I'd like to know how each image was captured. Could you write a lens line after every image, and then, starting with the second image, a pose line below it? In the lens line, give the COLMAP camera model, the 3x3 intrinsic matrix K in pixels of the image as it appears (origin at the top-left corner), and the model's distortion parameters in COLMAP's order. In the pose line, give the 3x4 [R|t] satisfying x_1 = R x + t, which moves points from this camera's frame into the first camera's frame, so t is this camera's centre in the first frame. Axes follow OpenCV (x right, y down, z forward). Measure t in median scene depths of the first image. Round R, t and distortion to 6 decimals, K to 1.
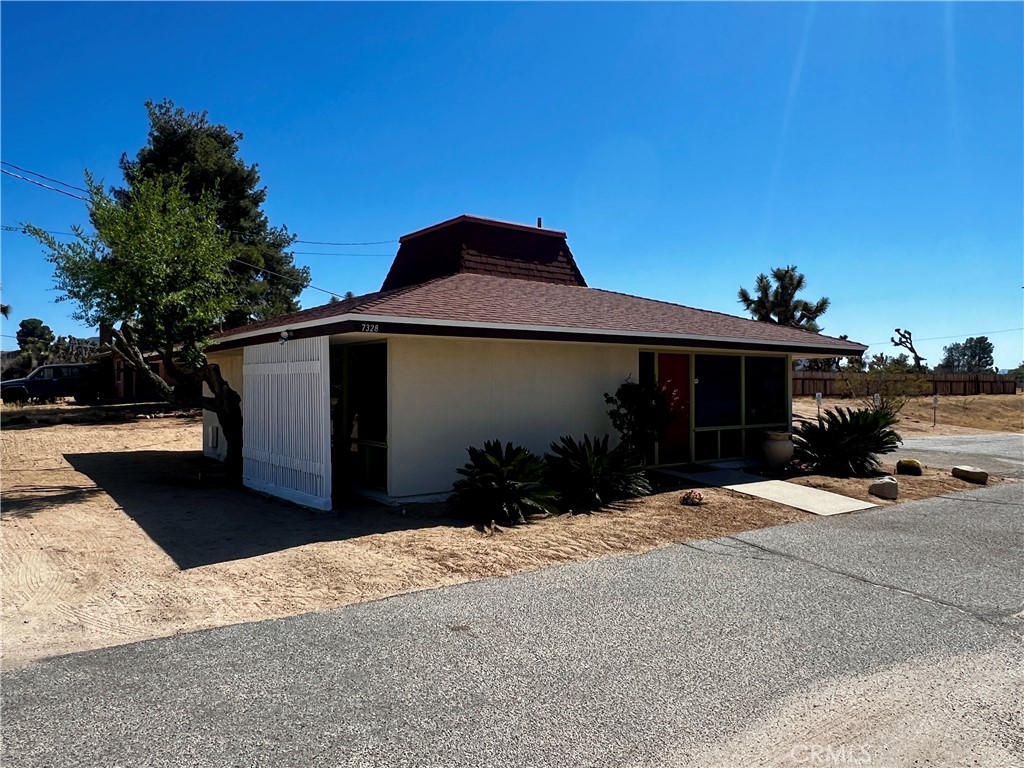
lens RADIAL K [[754.0, 0, 512.0], [0, 754.0, 384.0], [0, 0, 1]] dist [-0.009264, -0.003040]
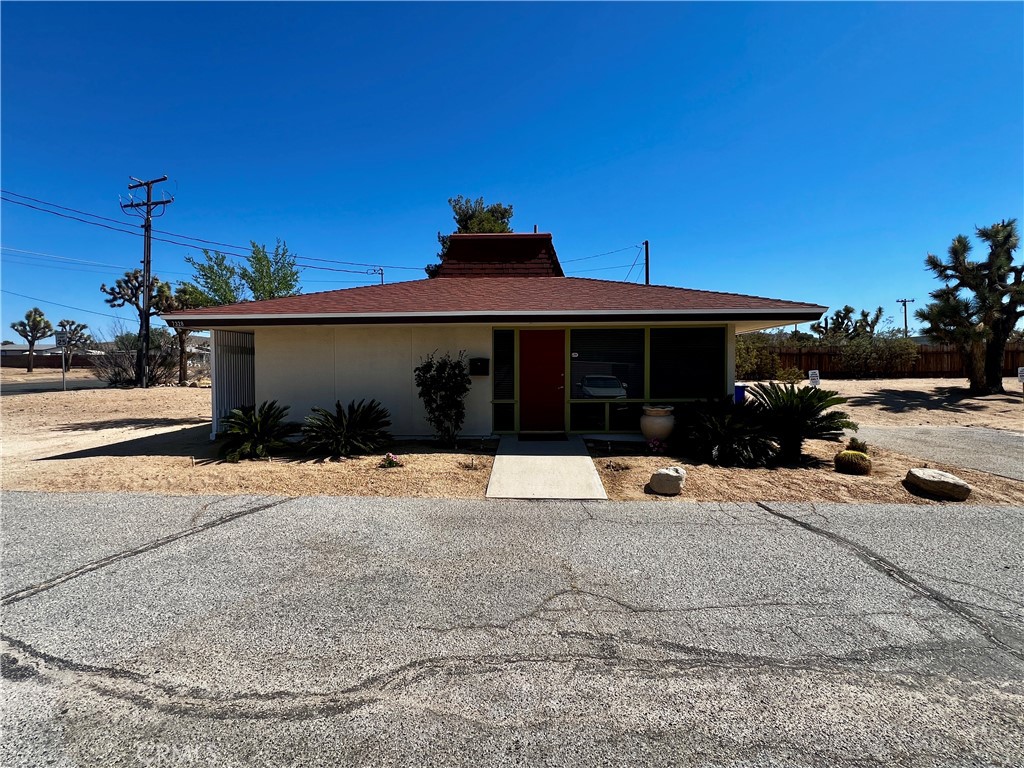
lens RADIAL K [[480.2, 0, 512.0], [0, 480.2, 384.0], [0, 0, 1]] dist [-0.002742, -0.000229]
pose [[0.763008, 0.018016, -0.646138, 0.547400], [0.008418, 0.999250, 0.037802, 0.009477], [0.646334, -0.034283, 0.762284, 0.389922]]
